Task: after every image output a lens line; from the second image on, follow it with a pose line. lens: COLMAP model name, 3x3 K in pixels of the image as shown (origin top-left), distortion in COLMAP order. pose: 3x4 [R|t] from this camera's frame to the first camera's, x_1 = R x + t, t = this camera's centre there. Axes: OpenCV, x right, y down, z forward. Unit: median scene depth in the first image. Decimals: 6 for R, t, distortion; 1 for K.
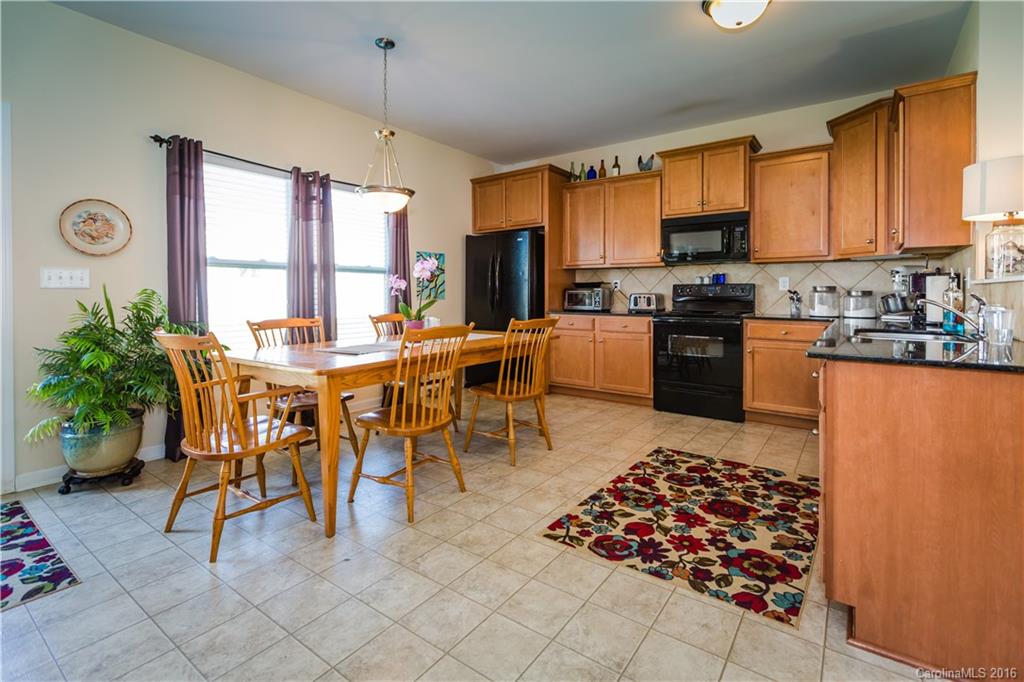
lens RADIAL K [[471.2, 0, 513.5], [0, 471.2, 293.1], [0, 0, 1]] dist [0.004062, 0.000381]
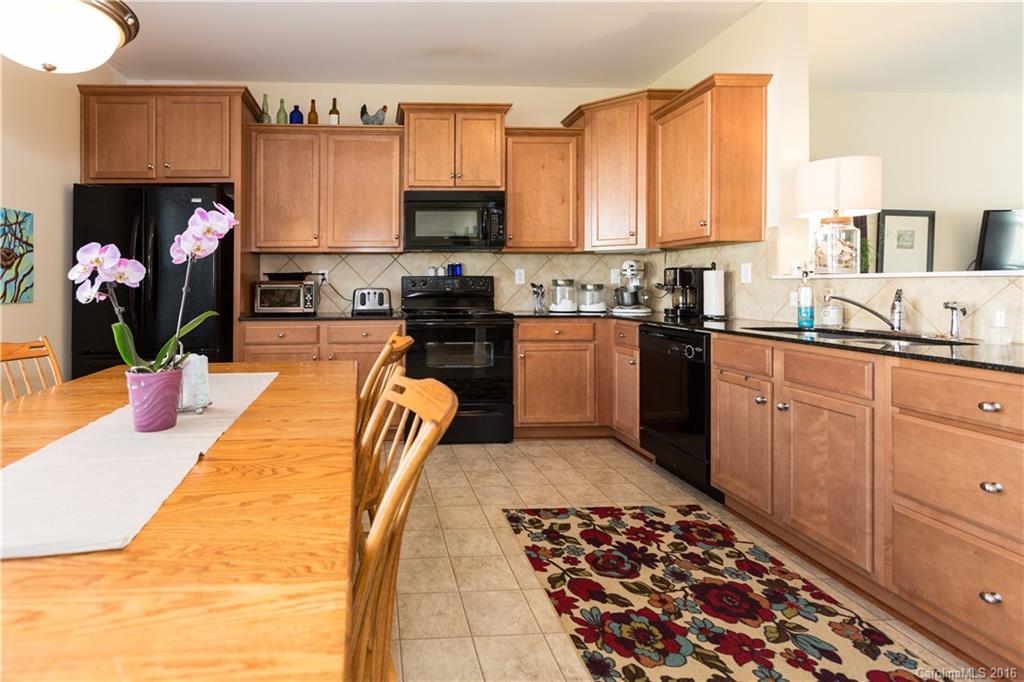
lens RADIAL K [[513.2, 0, 414.9], [0, 513.2, 278.7], [0, 0, 1]] dist [0.000666, 0.000041]
pose [[0.784313, 0.003692, 0.620354, -0.347300], [0.004025, 0.999931, -0.011039, -0.009973], [-0.620352, 0.011155, 0.784244, 0.626914]]
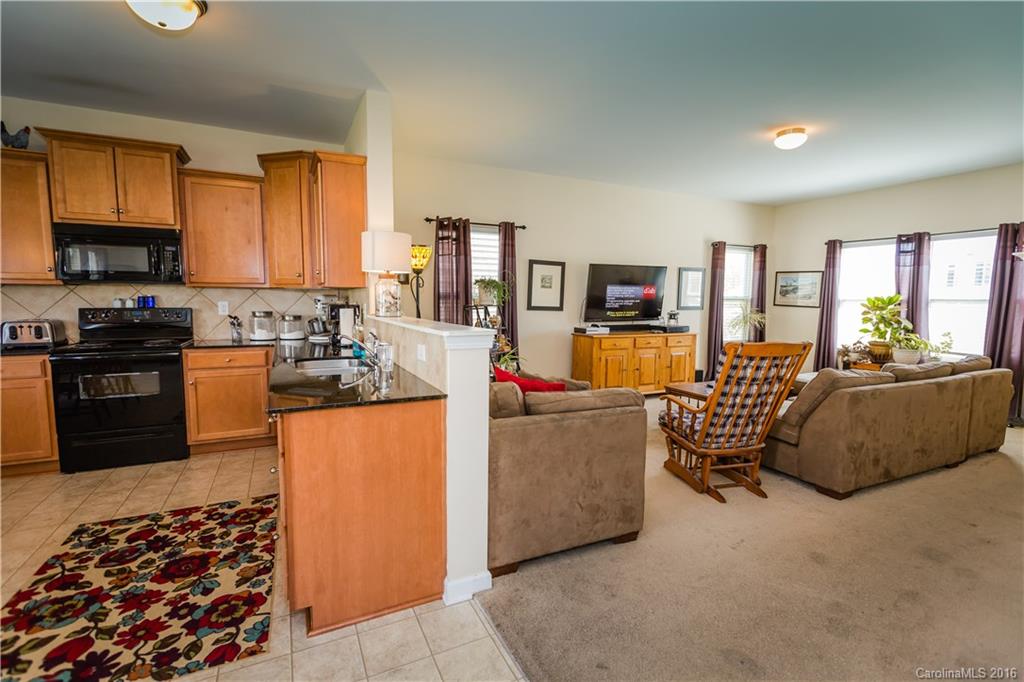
lens RADIAL K [[471.2, 0, 509.9], [0, 471.2, 344.9], [0, 0, 1]] dist [0.004062, 0.000381]
pose [[0.472268, -0.082445, 0.877591, -0.032265], [-0.006035, 0.995290, 0.096750, -0.075278], [-0.881434, -0.050988, 0.469546, 0.001449]]
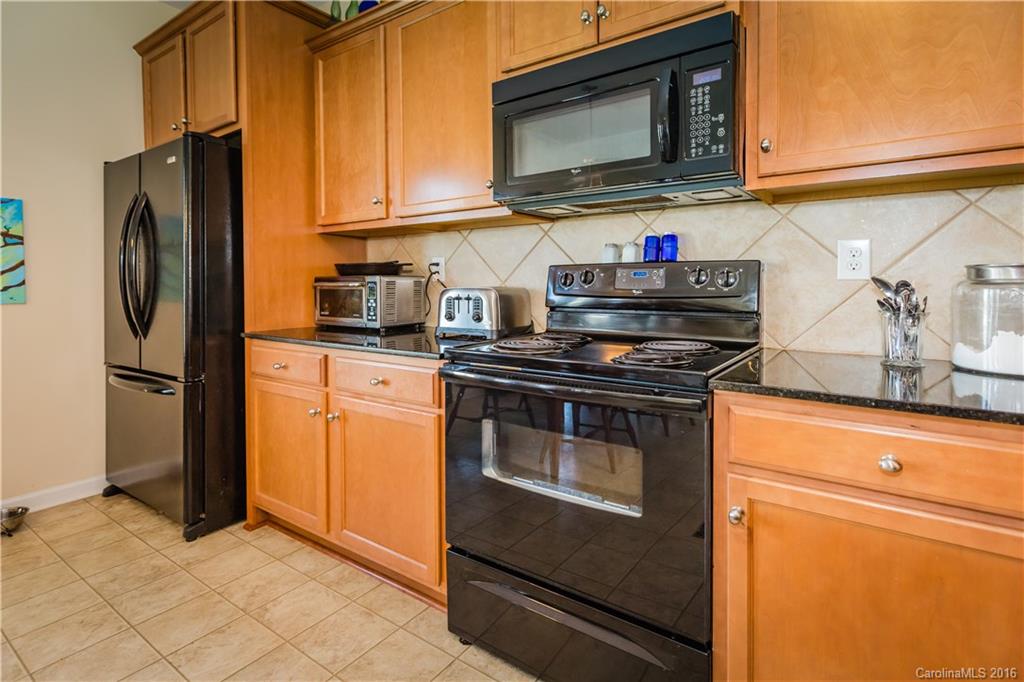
lens RADIAL K [[502.8, 0, 484.1], [0, 502.8, 284.4], [0, 0, 1]] dist [0.019025, -0.001915]
pose [[0.999112, -0.004596, -0.041883, 0.591128], [0.004675, 0.999987, 0.001776, -0.007242], [0.041874, -0.001970, 0.999121, 1.132641]]
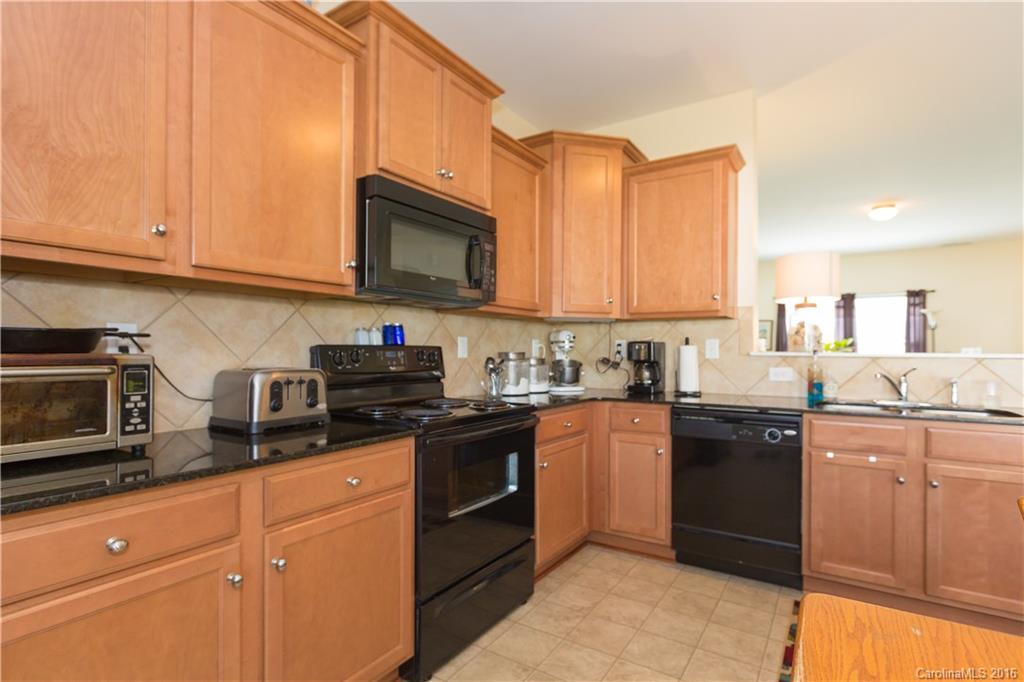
lens RADIAL K [[505.6, 0, 542.6], [0, 505.6, 351.8], [0, 0, 1]] dist [-0.017942, 0.001718]
pose [[-0.047237, -0.006016, 0.998866, -0.179939], [-0.007663, 0.999955, 0.005660, -0.031747], [-0.998854, -0.007387, -0.047281, 1.622638]]
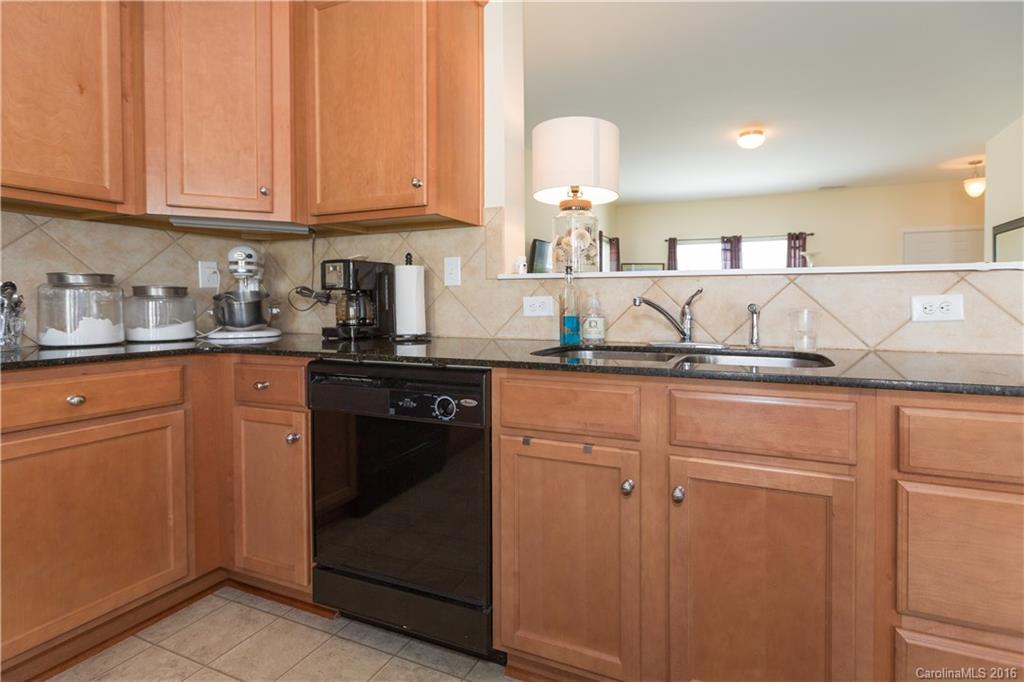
lens RADIAL K [[471.2, 0, 573.9], [0, 471.2, 315.6], [0, 0, 1]] dist [0.004062, 0.000381]
pose [[-0.208016, -0.029746, 0.977673, 0.248556], [-0.000074, 0.999538, 0.030395, 0.016871], [-0.978126, 0.006250, -0.207922, 1.086701]]
